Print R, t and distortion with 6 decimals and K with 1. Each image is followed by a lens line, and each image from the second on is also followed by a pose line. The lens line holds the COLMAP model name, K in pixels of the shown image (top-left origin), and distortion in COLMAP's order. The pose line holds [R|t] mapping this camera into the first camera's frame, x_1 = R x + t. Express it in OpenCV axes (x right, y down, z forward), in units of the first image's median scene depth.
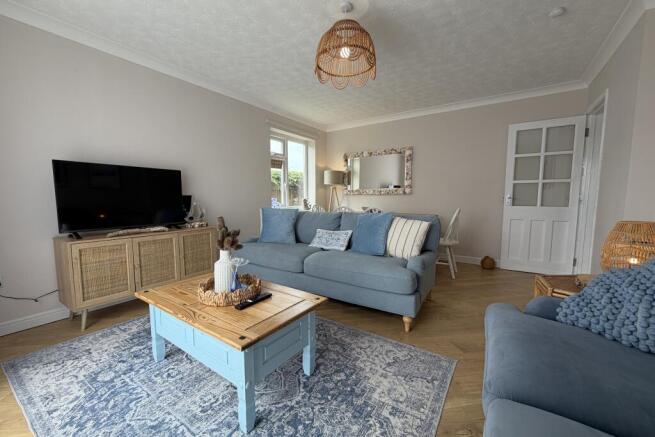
lens RADIAL K [[261.3, 0, 323.7], [0, 261.3, 222.5], [0, 0, 1]] dist [0.001489, -0.000019]
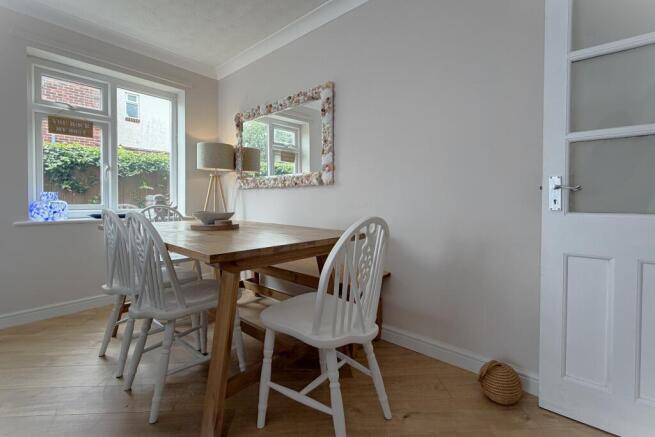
lens RADIAL K [[289.0, 0, 326.0], [0, 289.0, 207.4], [0, 0, 1]] dist [-0.001928, -0.000326]
pose [[0.993893, 0.007721, -0.110078, 0.624904], [-0.015811, 0.997221, -0.072808, -0.052787], [0.109210, 0.074104, 0.991253, 0.831562]]
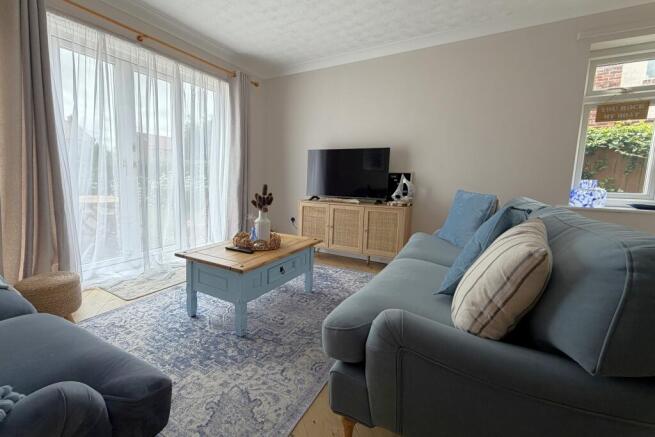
lens RADIAL K [[293.8, 0, 288.1], [0, 293.8, 210.4], [0, 0, 1]] dist [0.004411, 0.000137]
pose [[0.037366, 0.113614, -0.992822, 0.608292], [-0.121746, 0.986633, 0.108323, -0.037815], [0.991858, 0.116824, 0.050699, 0.610784]]
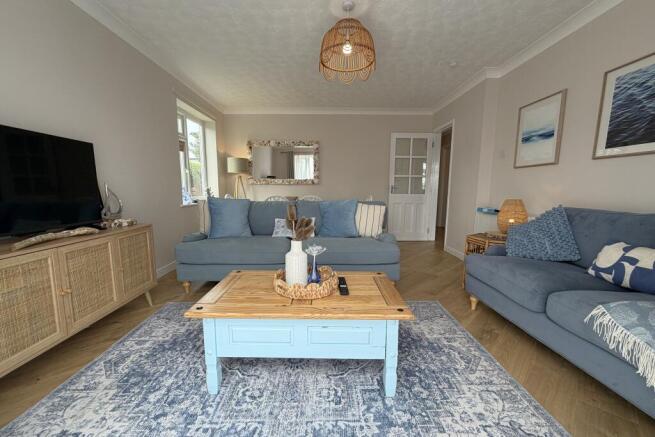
lens RADIAL K [[261.3, 0, 323.5], [0, 261.3, 223.9], [0, 0, 1]] dist [0.001489, -0.000019]
pose [[0.824370, -0.071891, 0.561468, -0.471693], [0.050312, 0.997282, 0.053823, 0.001674], [-0.563811, -0.016121, 0.825746, 0.112484]]
